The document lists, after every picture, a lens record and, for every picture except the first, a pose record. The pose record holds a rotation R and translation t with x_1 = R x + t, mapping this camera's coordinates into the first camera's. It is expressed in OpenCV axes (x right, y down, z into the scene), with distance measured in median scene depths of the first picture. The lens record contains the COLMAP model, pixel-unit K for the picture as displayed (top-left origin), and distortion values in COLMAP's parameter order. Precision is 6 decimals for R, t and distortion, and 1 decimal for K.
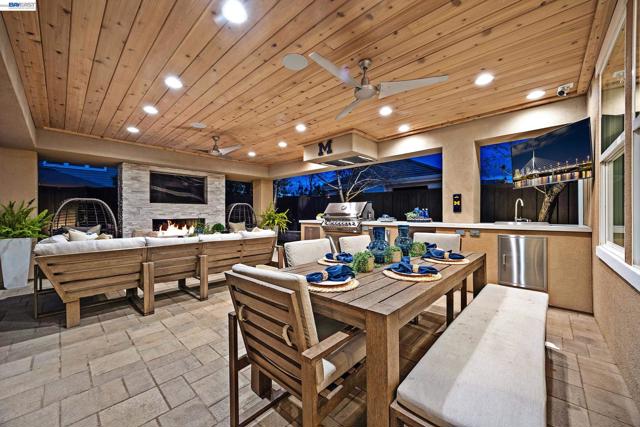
lens RADIAL K [[245.8, 0, 320.0], [0, 245.8, 213.5], [0, 0, 1]] dist [0.001042, 0.000009]
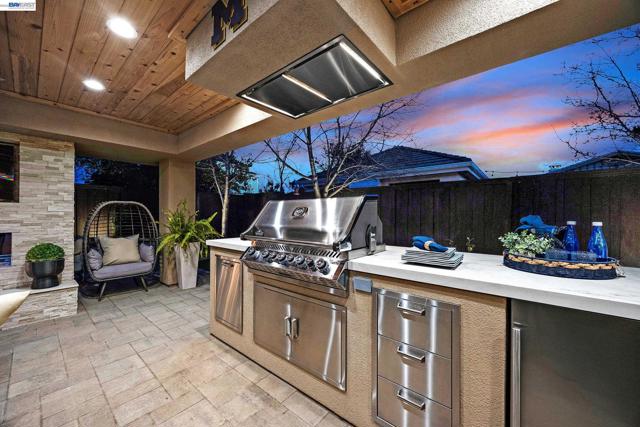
lens RADIAL K [[245.8, 0, 320.0], [0, 245.8, 213.5], [0, 0, 1]] dist [0.001042, 0.000009]
pose [[0.998241, 0.004506, 0.059123, 0.082335], [-0.004467, 0.999990, -0.000793, -0.018559], [-0.059126, 0.000527, 0.998250, 0.501179]]
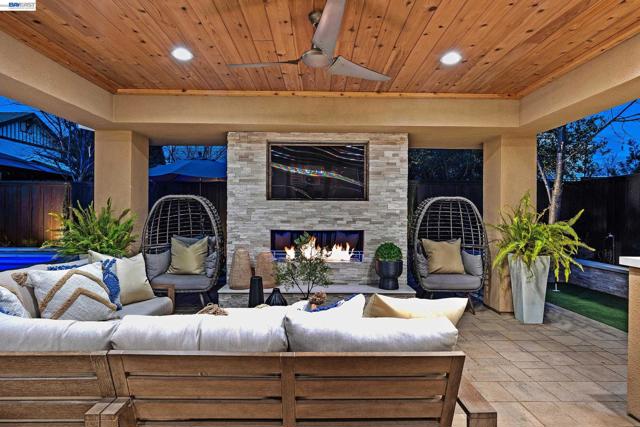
lens RADIAL K [[357.1, 0, 320.0], [0, 357.1, 213.5], [0, 0, 1]] dist [-0.000772, -0.000891]
pose [[0.693432, 0.011239, -0.720435, -0.029435], [-0.007307, 0.999937, 0.008566, -0.018078], [0.720485, -0.000676, 0.693470, 0.457183]]
